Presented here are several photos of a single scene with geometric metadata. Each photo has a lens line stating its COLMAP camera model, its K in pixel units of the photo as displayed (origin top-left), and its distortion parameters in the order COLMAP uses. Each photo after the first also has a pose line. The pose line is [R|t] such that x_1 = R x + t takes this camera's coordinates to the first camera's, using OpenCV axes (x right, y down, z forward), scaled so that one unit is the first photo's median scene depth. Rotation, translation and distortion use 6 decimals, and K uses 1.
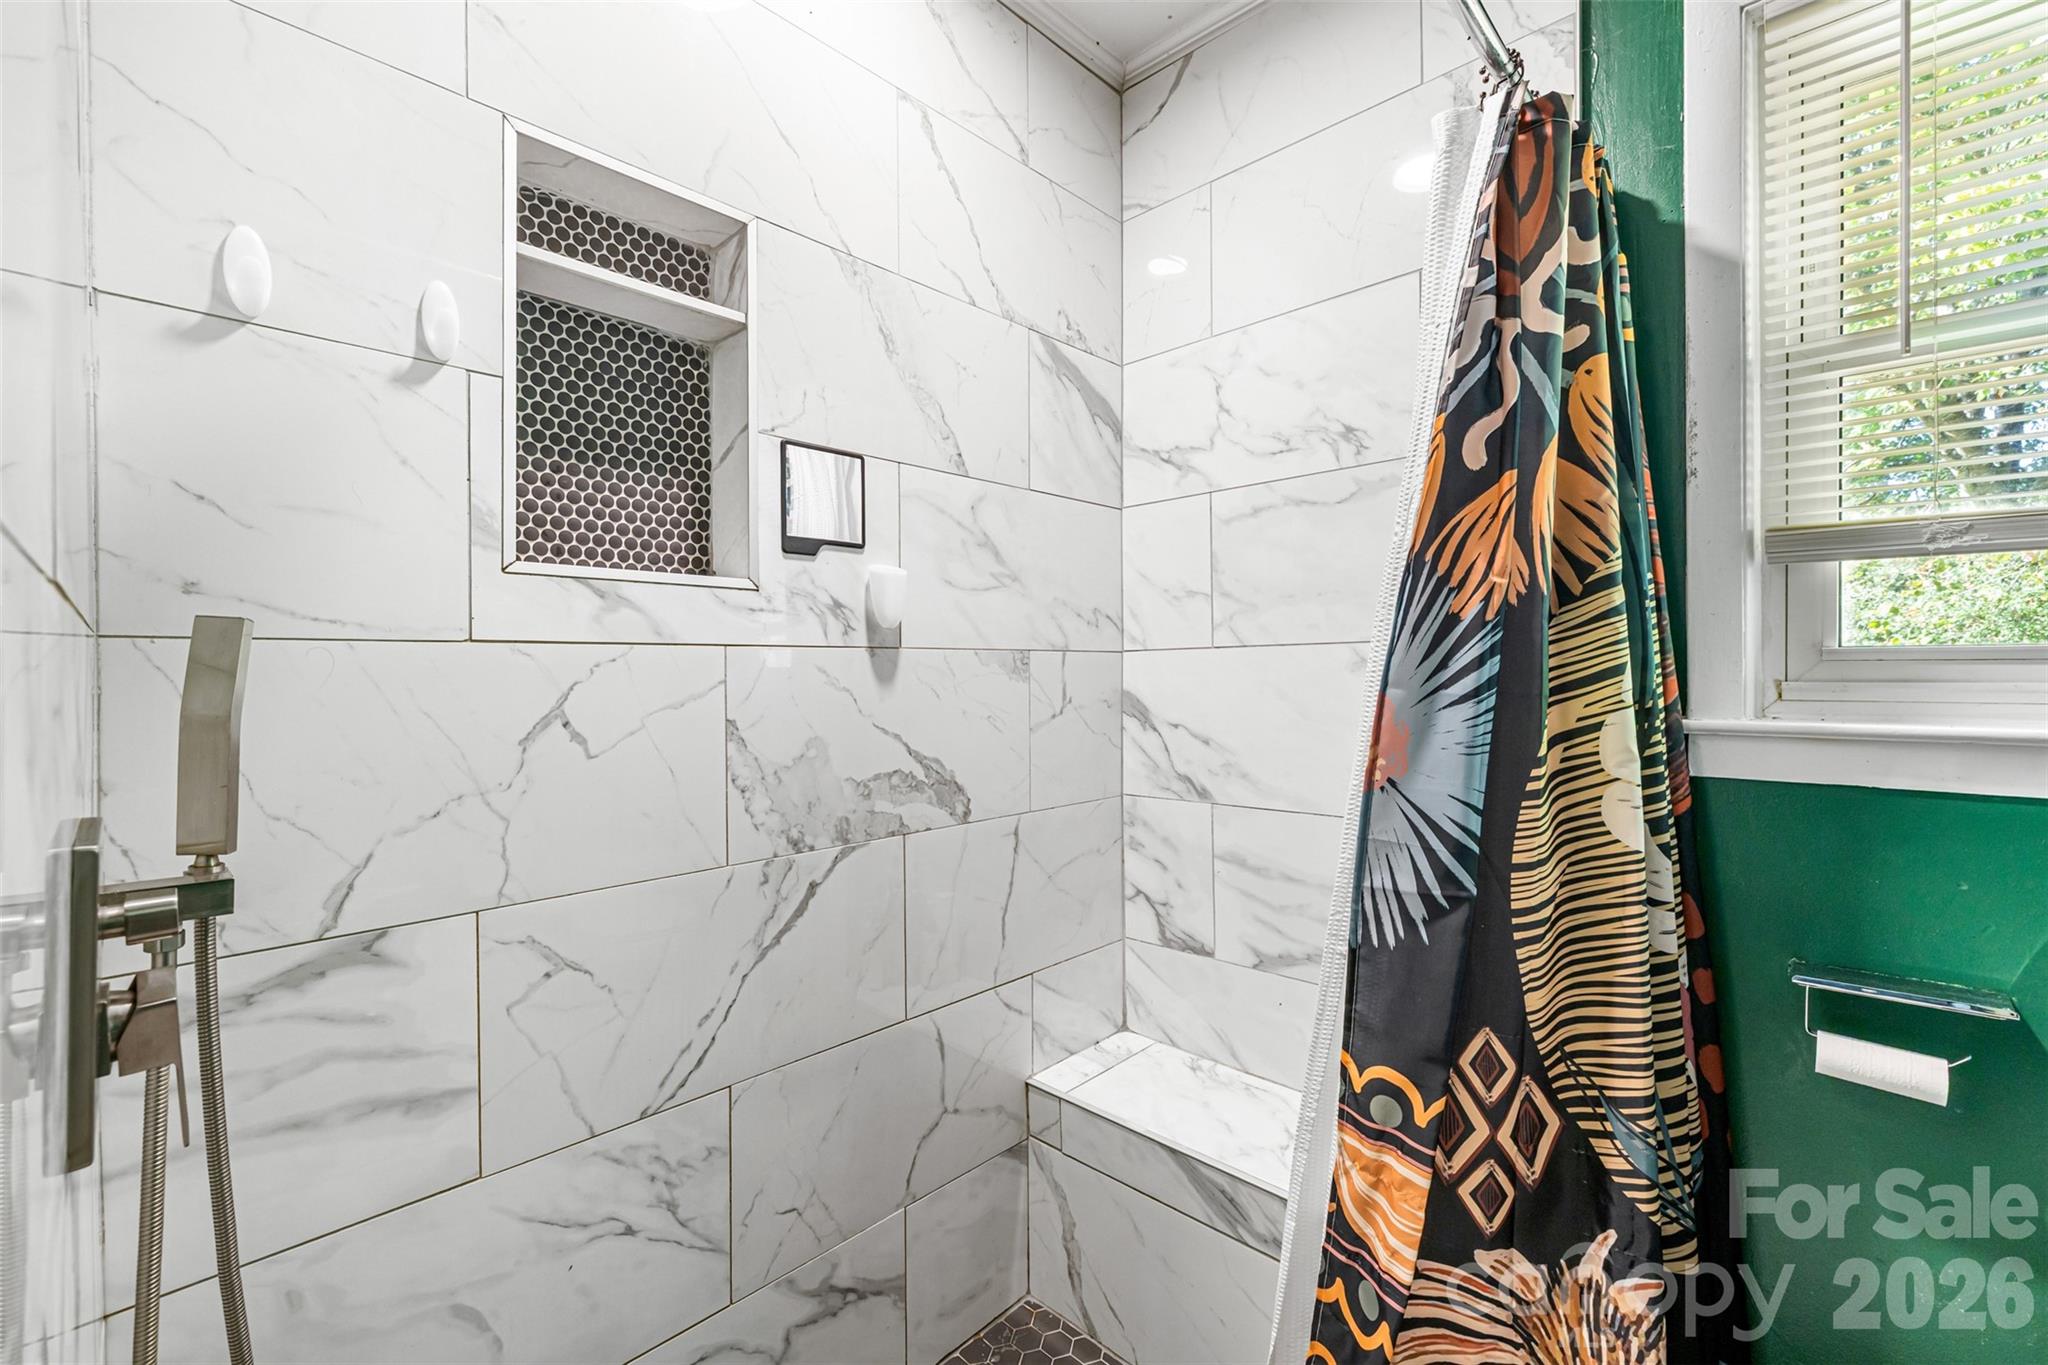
lens RADIAL K [[860.6, 0, 1029.6], [0, 860.6, 674.3], [0, 0, 1]] dist [0.000219, -0.000129]
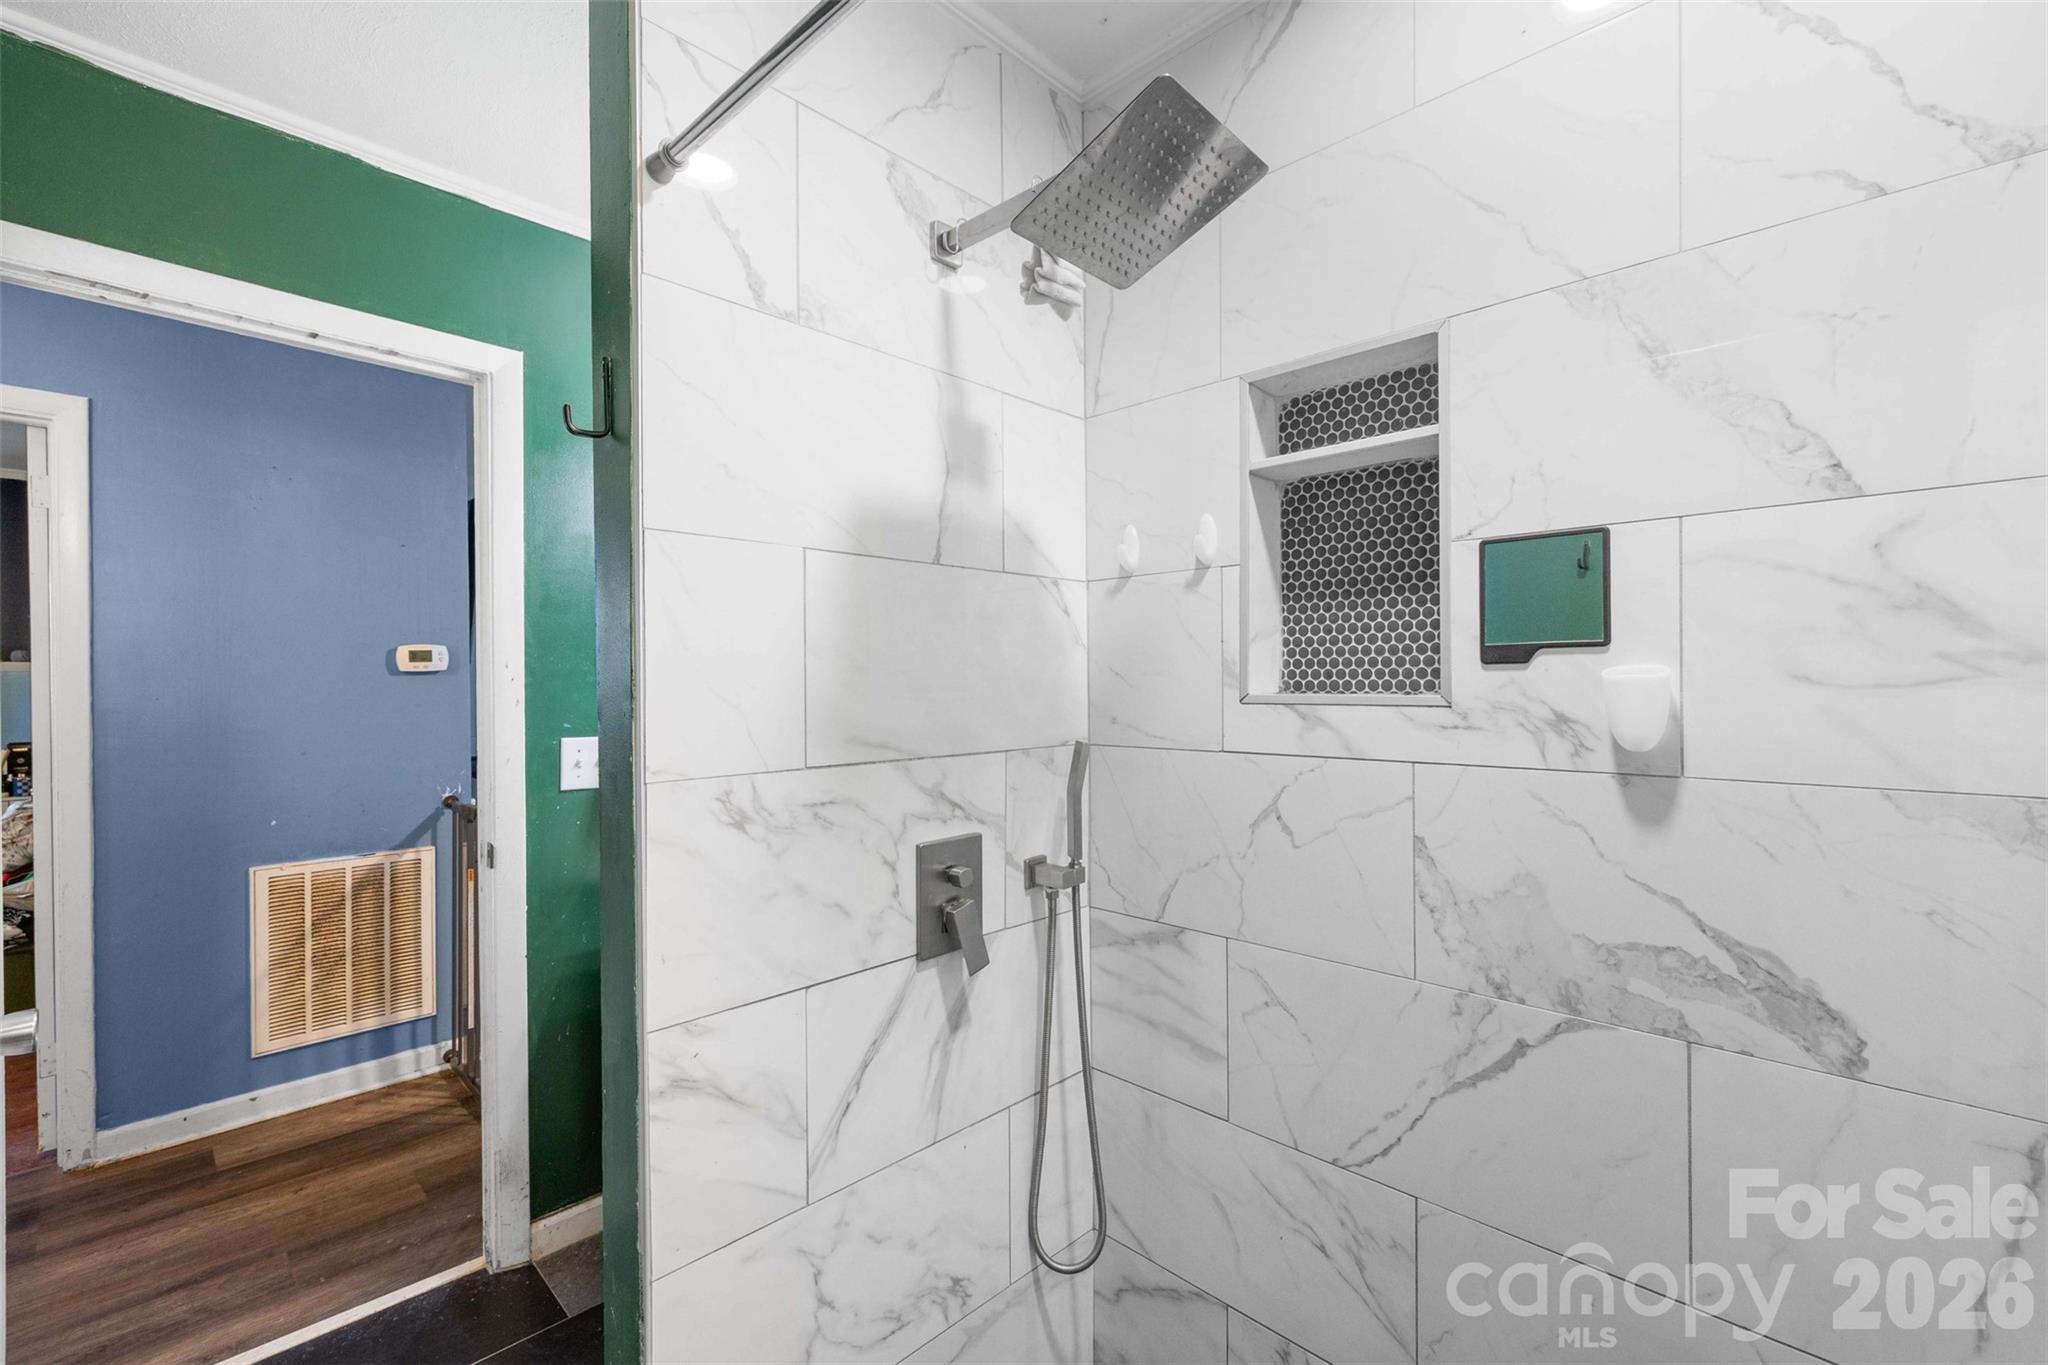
lens RADIAL K [[860.6, 0, 1025.2], [0, 860.6, 682.0], [0, 0, 1]] dist [0.000219, -0.000129]
pose [[-0.001759, 0.007030, -0.999974, 0.660611], [0.002612, 0.999972, 0.007026, -0.136429], [0.999995, -0.002600, -0.001778, 0.541095]]
